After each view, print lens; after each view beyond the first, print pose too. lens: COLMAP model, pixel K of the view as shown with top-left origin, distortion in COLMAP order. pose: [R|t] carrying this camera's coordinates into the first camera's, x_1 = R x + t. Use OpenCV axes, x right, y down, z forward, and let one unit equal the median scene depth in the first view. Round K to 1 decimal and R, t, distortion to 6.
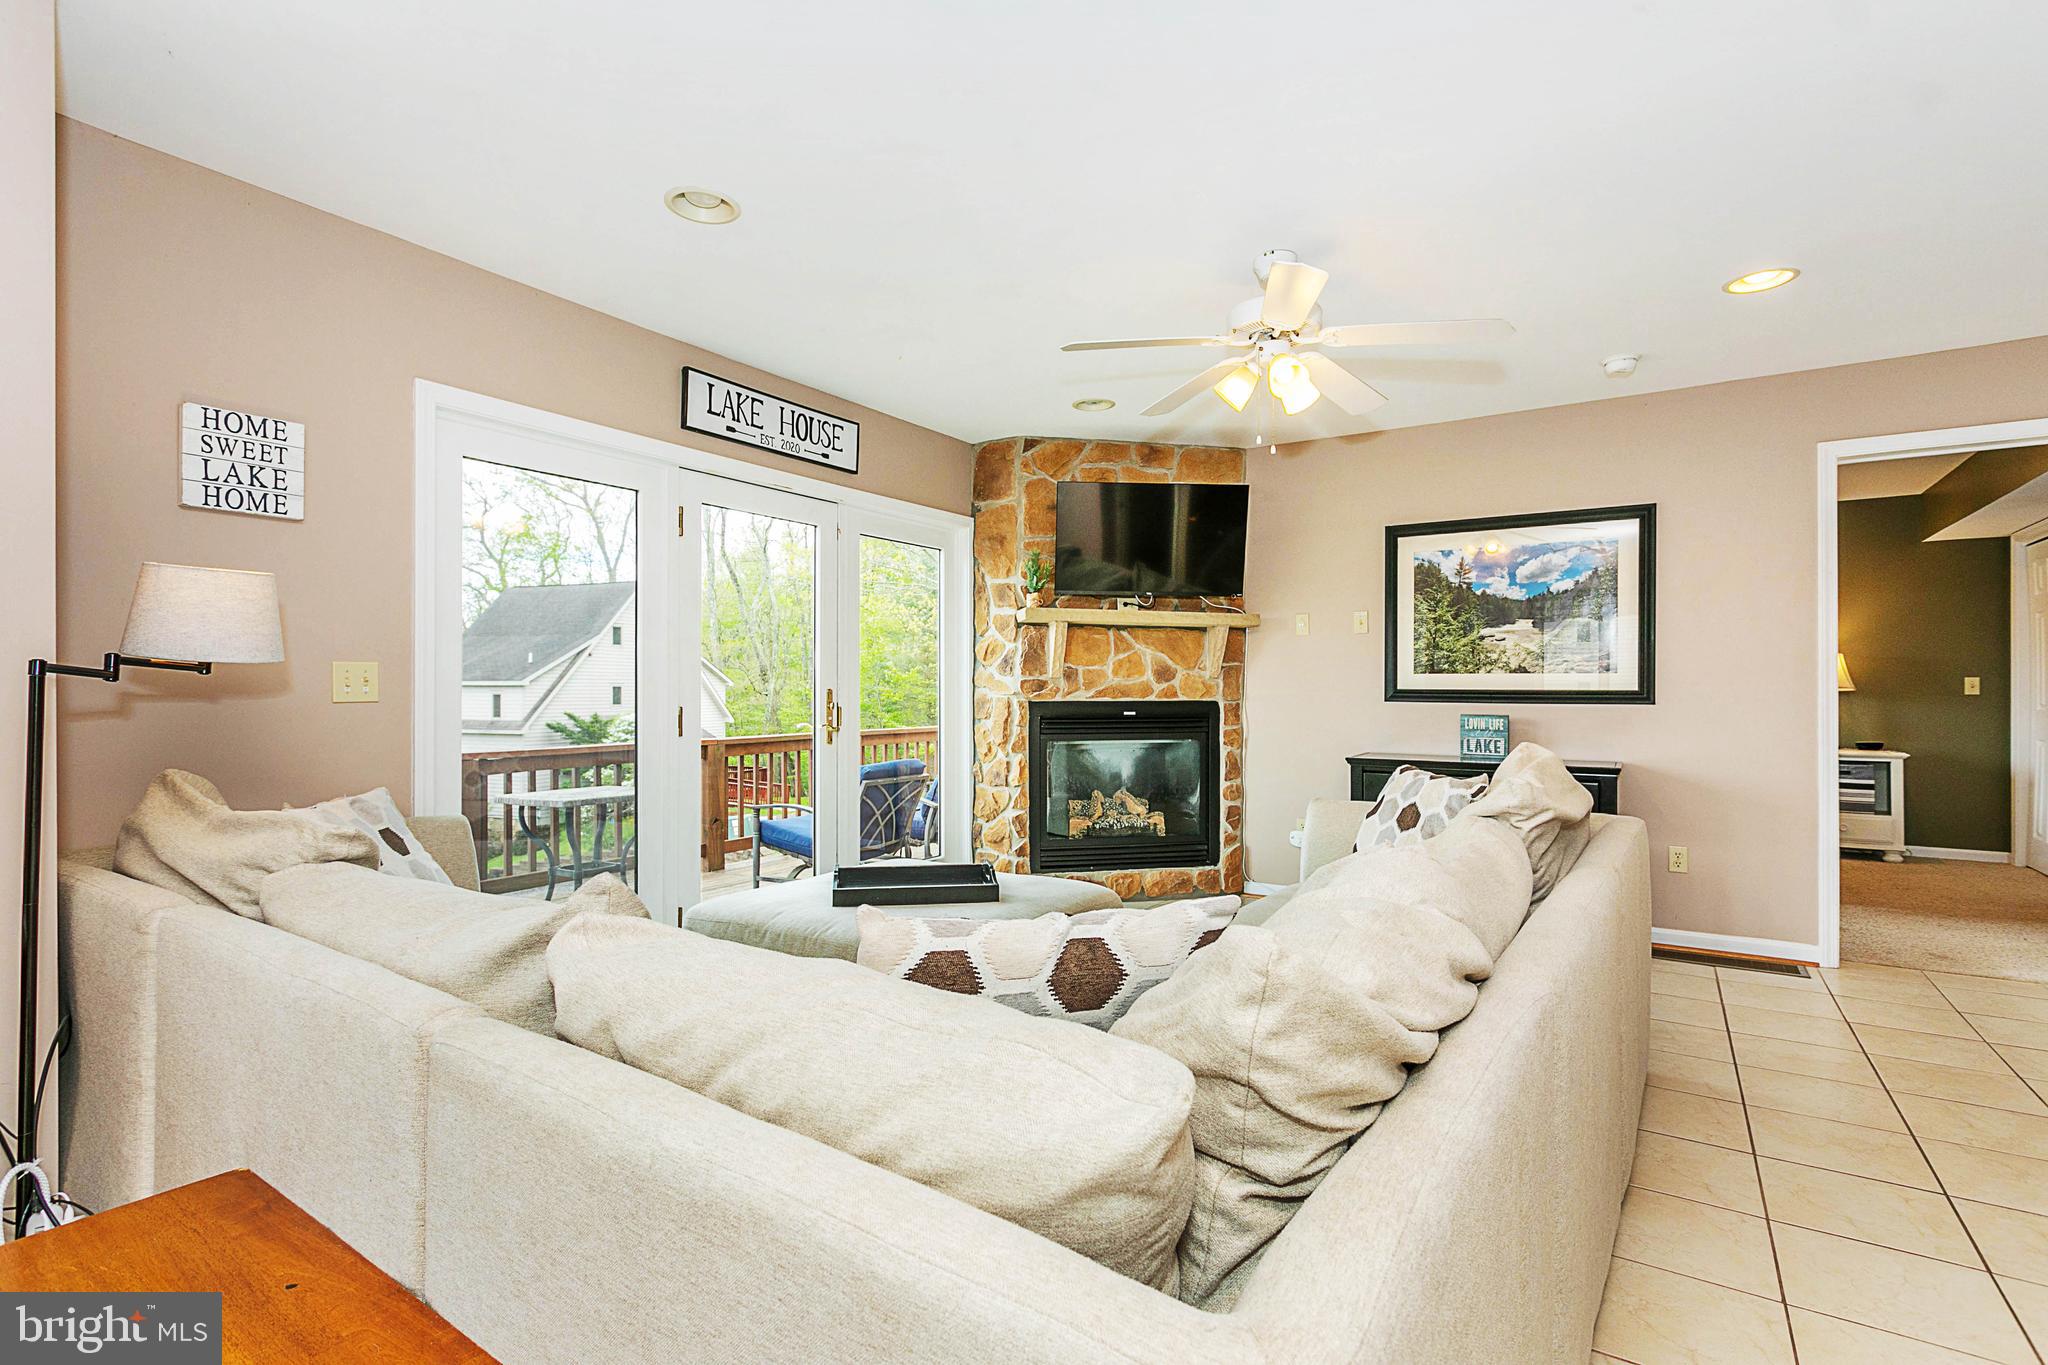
lens RADIAL K [[951.9, 0, 994.9], [0, 951.9, 684.6], [0, 0, 1]] dist [-0.002380, 0.000011]
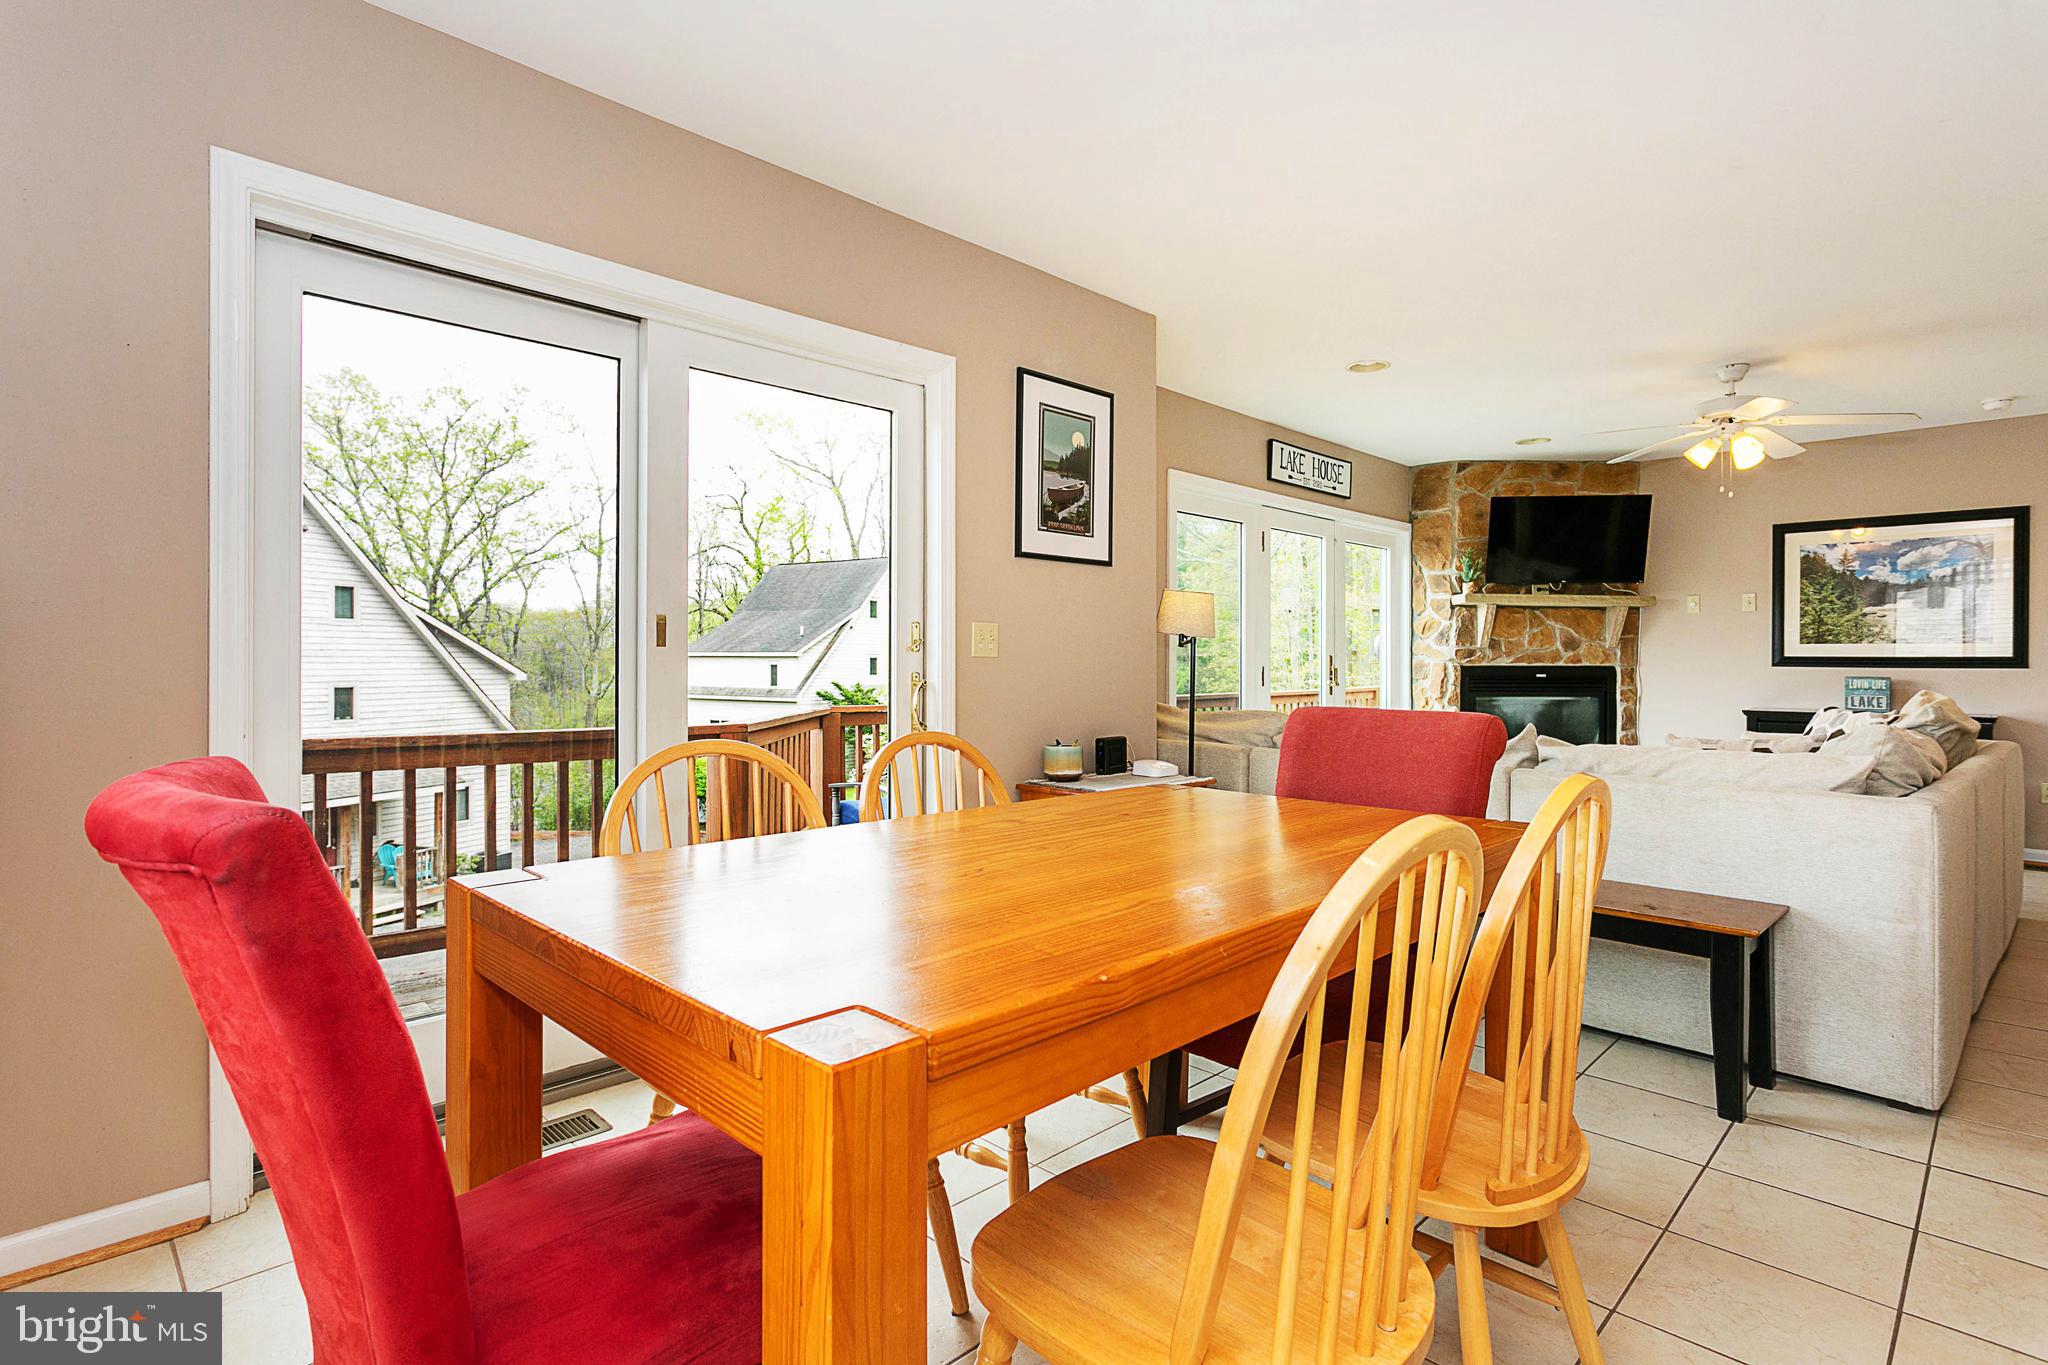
lens RADIAL K [[1001.4, 0, 1016.4], [0, 1001.4, 659.3], [0, 0, 1]] dist [-0.000002, 0.000443]
pose [[0.982974, 0.001739, -0.183734, -0.307695], [-0.001284, 0.999996, 0.002596, 0.006122], [0.183738, -0.002316, 0.982973, -0.446407]]
